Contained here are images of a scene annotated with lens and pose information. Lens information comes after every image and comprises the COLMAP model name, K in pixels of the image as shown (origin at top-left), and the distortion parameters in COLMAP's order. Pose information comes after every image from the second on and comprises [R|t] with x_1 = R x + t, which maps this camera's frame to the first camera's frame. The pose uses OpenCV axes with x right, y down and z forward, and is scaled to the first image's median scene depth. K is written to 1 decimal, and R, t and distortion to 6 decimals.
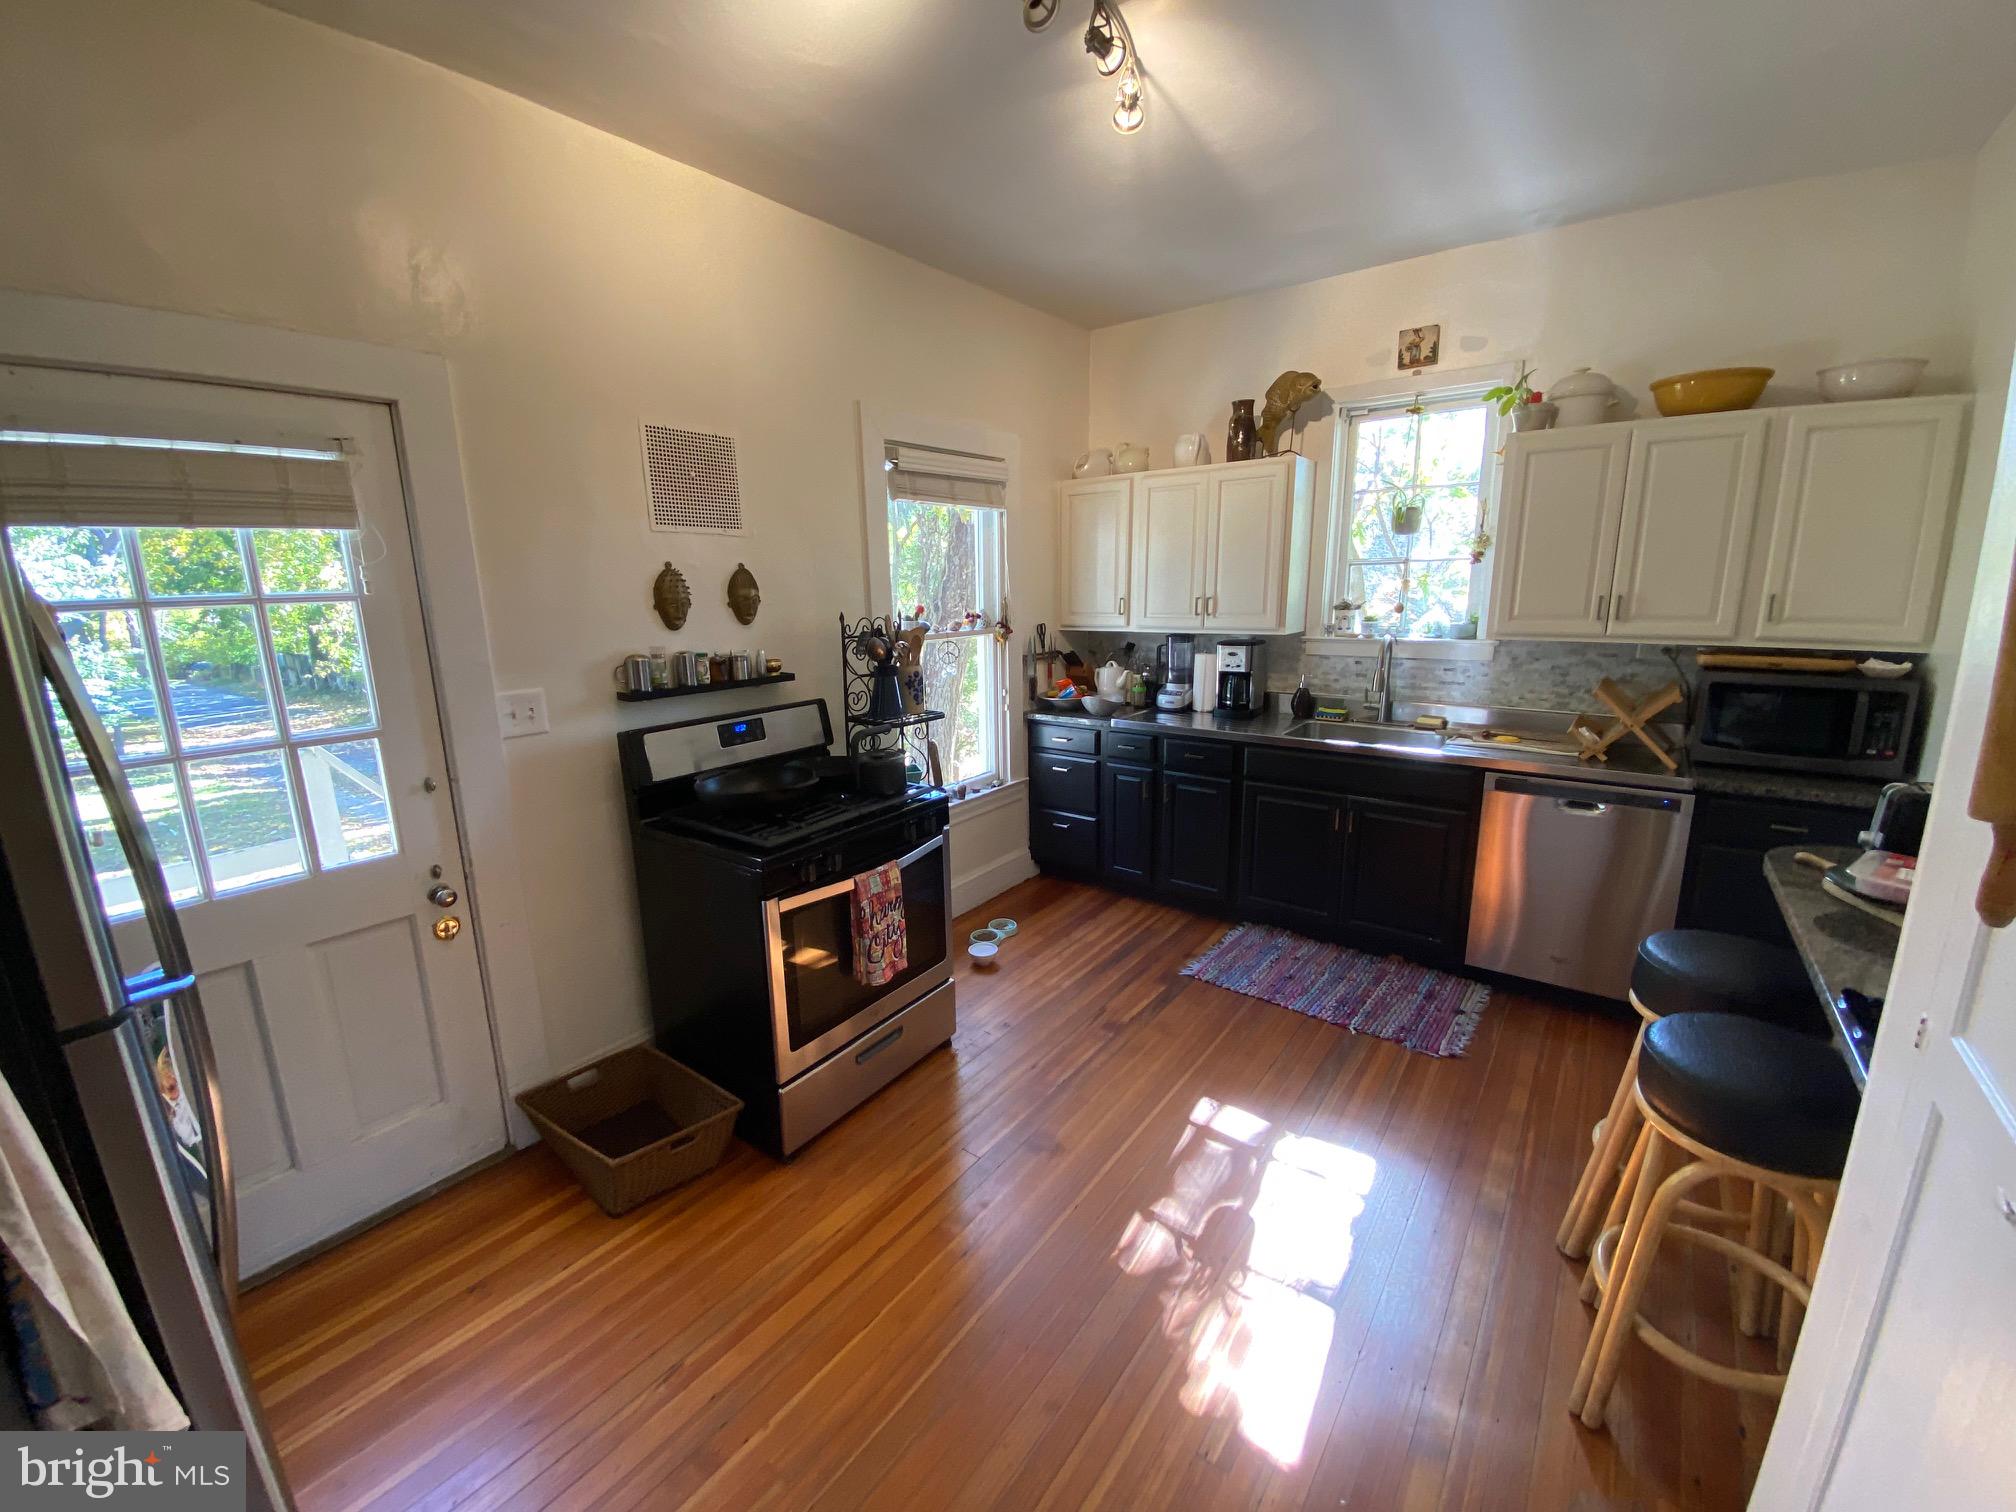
lens RADIAL K [[822.6, 0, 990.4], [0, 822.6, 766.0], [0, 0, 1]] dist [0.031508, -0.030975]
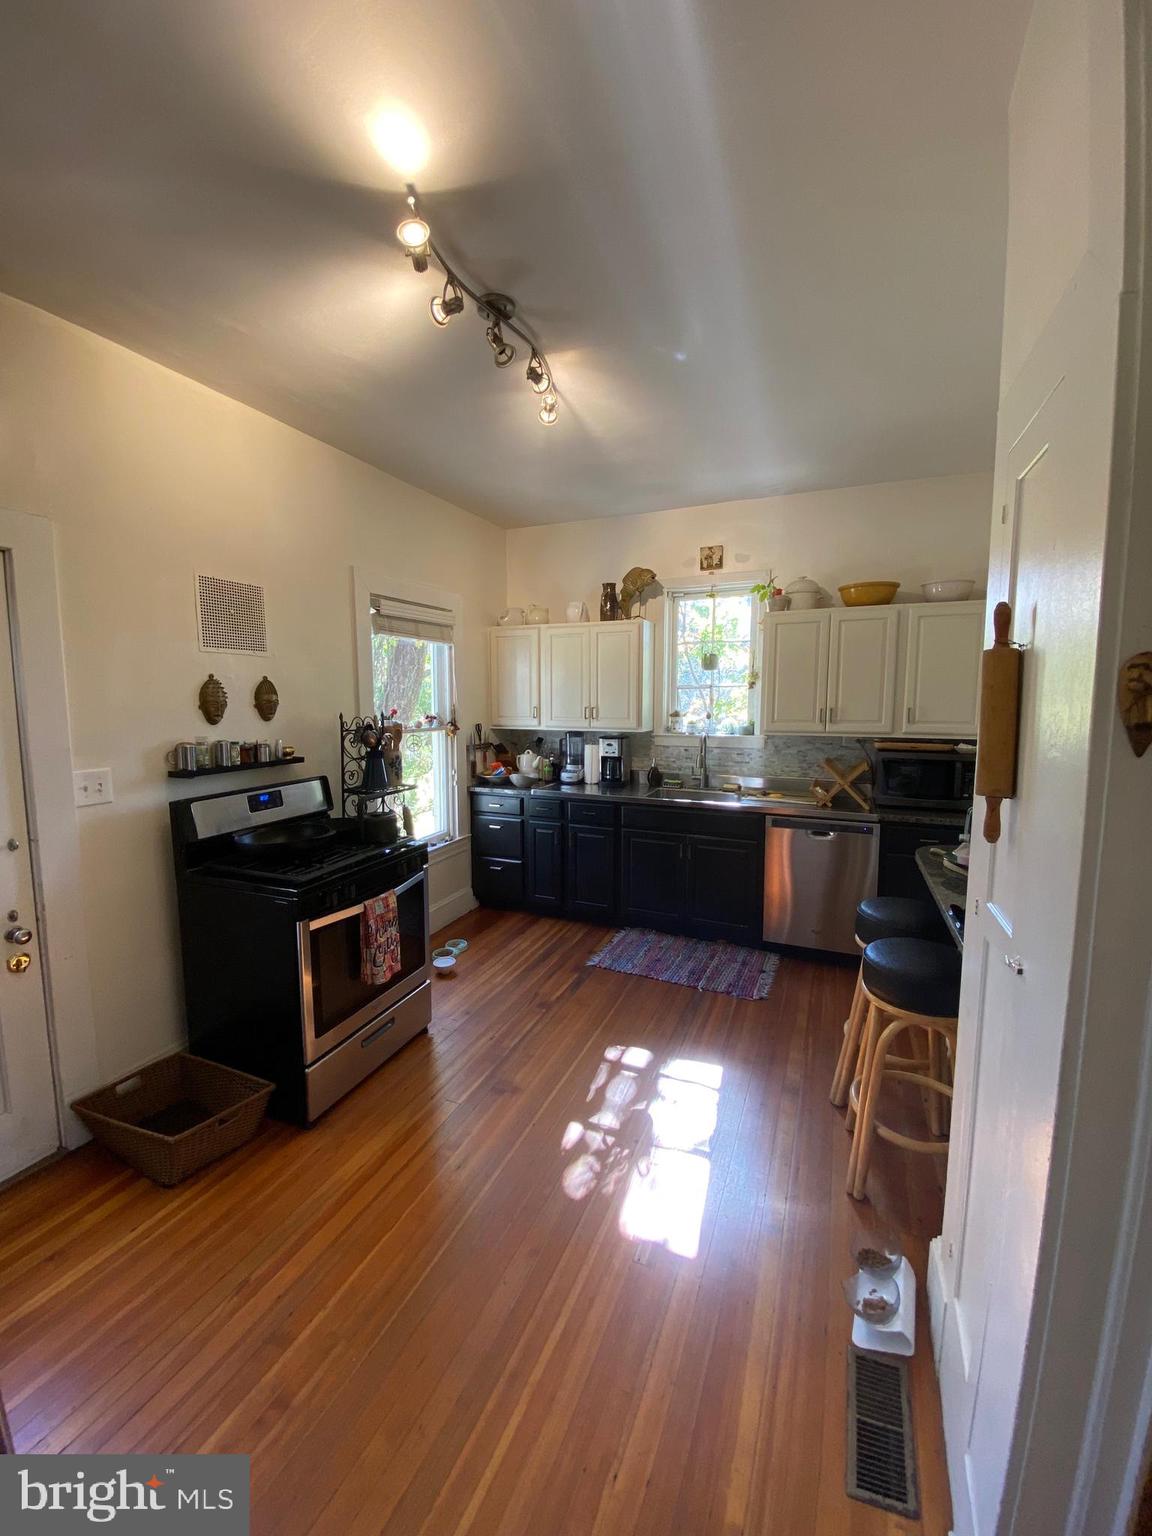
lens RADIAL K [[615.7, 0, 576.0], [0, 615.7, 768.0], [0, 0, 1]] dist [0.021660, -0.026708]
pose [[0.969055, -0.011719, 0.246568, -0.059098], [0.037587, 0.994230, -0.100468, 0.023372], [-0.243968, 0.106626, 0.963904, -0.078133]]
